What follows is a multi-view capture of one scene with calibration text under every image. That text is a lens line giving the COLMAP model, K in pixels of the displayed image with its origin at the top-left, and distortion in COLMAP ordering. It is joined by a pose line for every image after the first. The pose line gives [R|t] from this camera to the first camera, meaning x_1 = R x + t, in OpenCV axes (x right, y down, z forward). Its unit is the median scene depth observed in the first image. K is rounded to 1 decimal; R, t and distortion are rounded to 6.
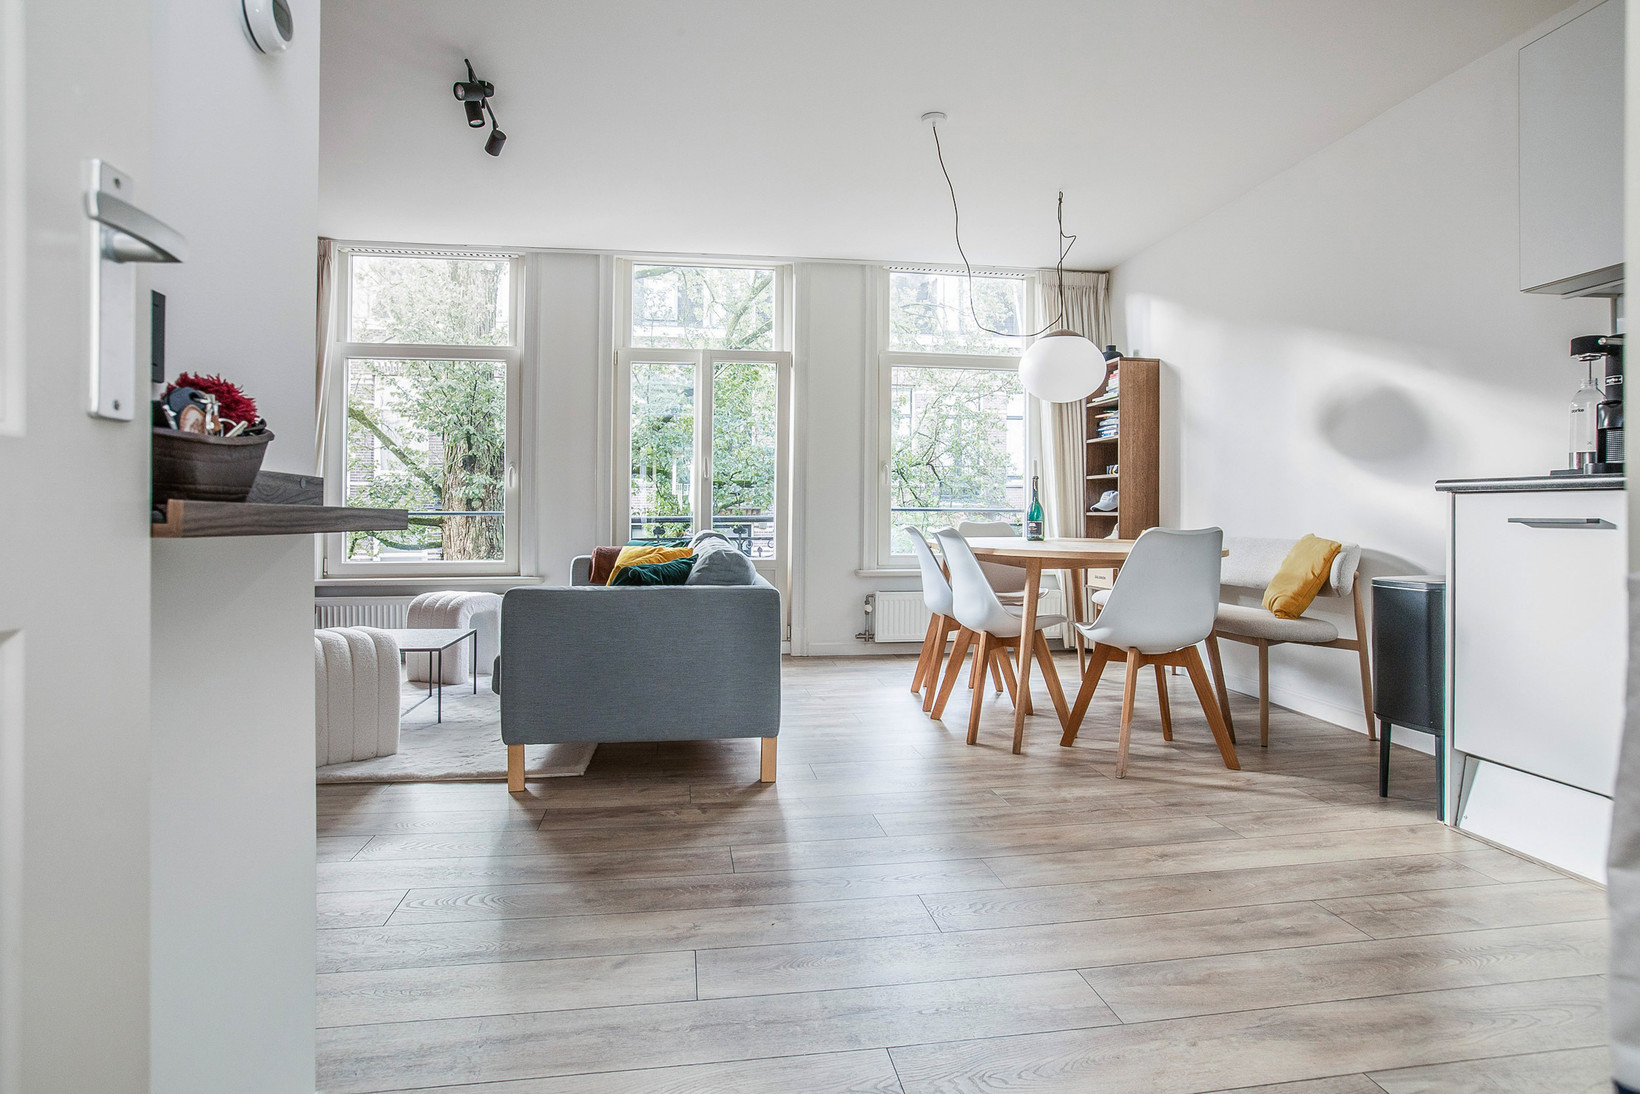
lens RADIAL K [[886.9, 0, 833.2], [0, 886.9, 524.1], [0, 0, 1]] dist [0.003180, 0.000810]
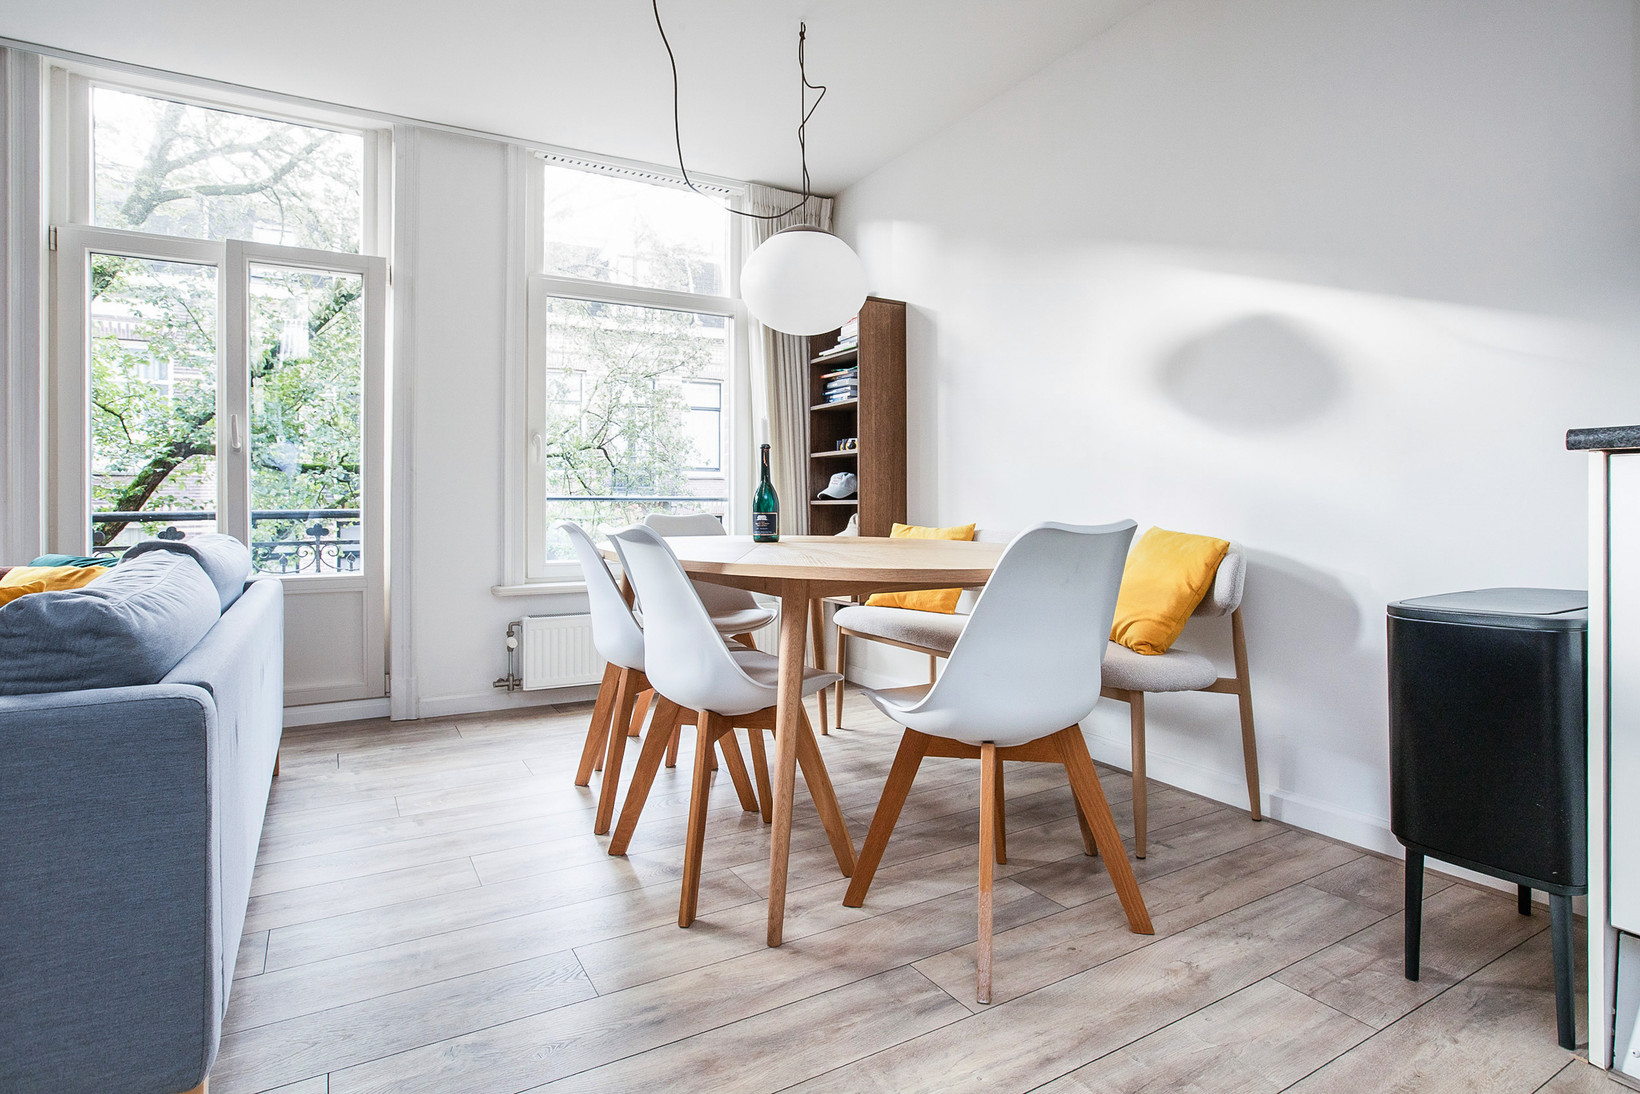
lens RADIAL K [[857.8, 0, 821.7], [0, 857.8, 521.2], [0, 0, 1]] dist [-0.047897, 0.000172]
pose [[0.935862, -0.011158, 0.352189, 0.034884], [0.009500, 0.999934, 0.006437, -0.000473], [-0.352237, -0.002678, 0.935907, 0.322215]]
